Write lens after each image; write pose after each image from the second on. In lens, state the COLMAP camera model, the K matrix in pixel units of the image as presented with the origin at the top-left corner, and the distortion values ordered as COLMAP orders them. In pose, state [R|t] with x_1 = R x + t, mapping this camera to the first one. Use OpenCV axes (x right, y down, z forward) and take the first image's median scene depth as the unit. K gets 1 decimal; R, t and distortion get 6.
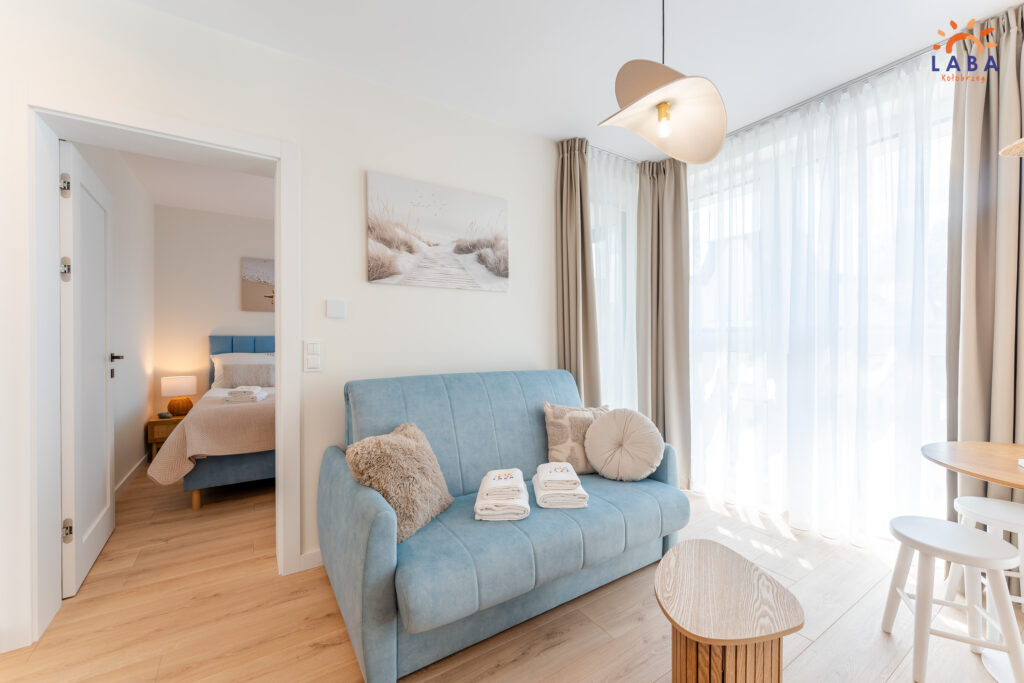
lens RADIAL K [[414.8, 0, 508.1], [0, 414.8, 341.6], [0, 0, 1]] dist [0.003717, -0.002112]
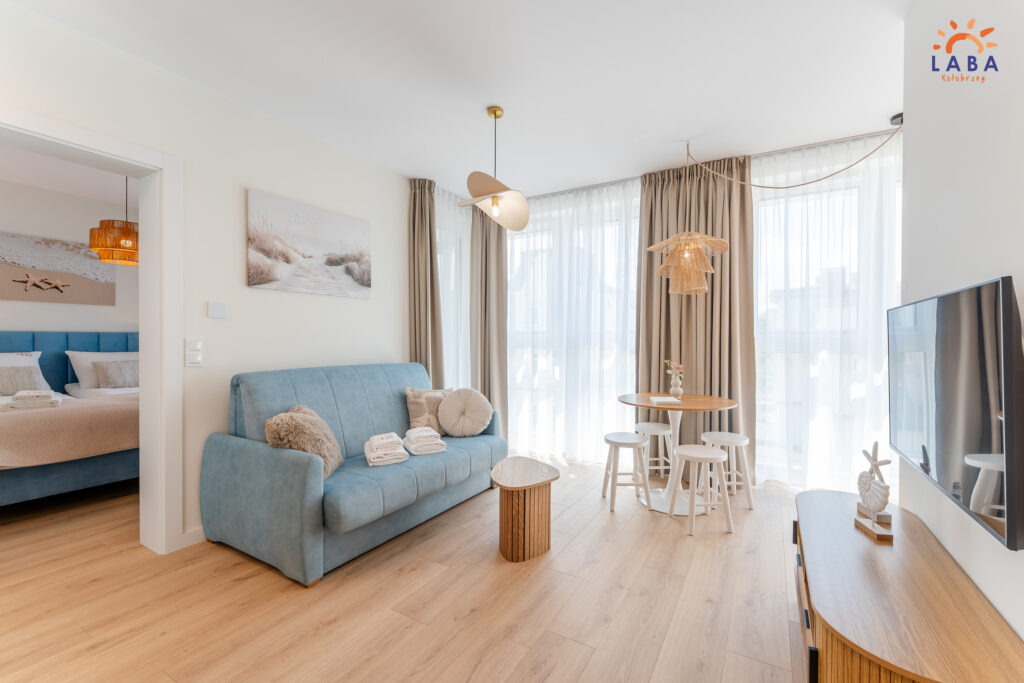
lens RADIAL K [[414.8, 0, 530.3], [0, 414.8, 338.1], [0, 0, 1]] dist [0.003717, -0.002112]
pose [[0.890059, 0.006853, 0.455794, -0.163206], [-0.004508, 0.999970, -0.006231, -0.000032], [-0.455823, 0.003491, 0.890063, -0.347343]]
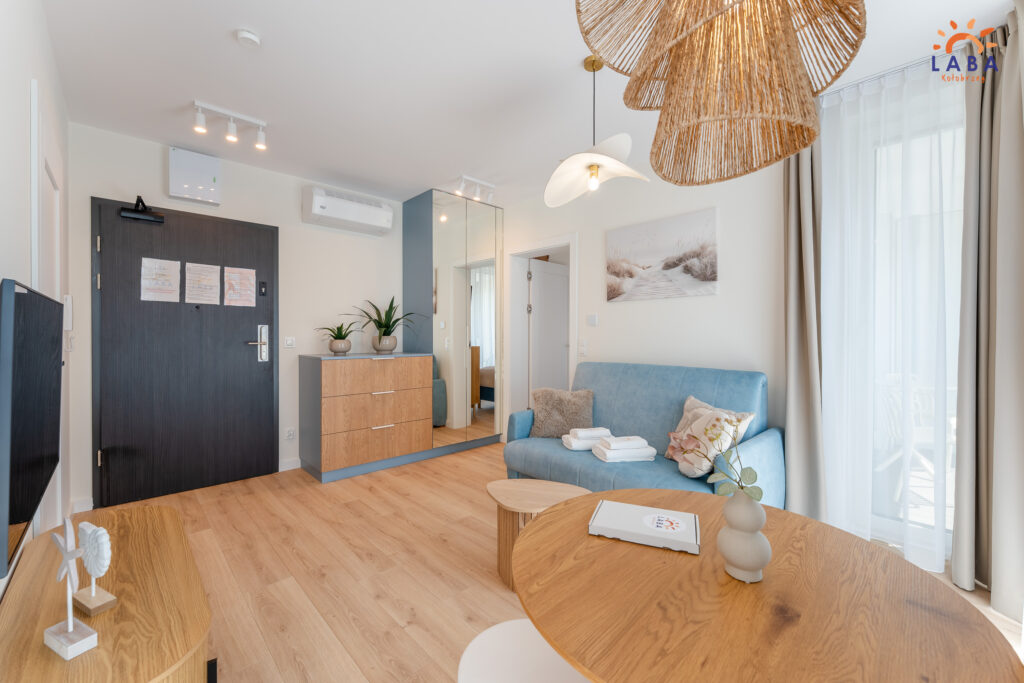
lens RADIAL K [[414.8, 0, 516.8], [0, 414.8, 334.7], [0, 0, 1]] dist [0.003717, -0.002112]
pose [[0.195172, 0.000677, -0.980769, 1.126379], [-0.004313, 0.999991, -0.000168, -0.014754], [0.980760, 0.004263, 0.195173, 0.346095]]
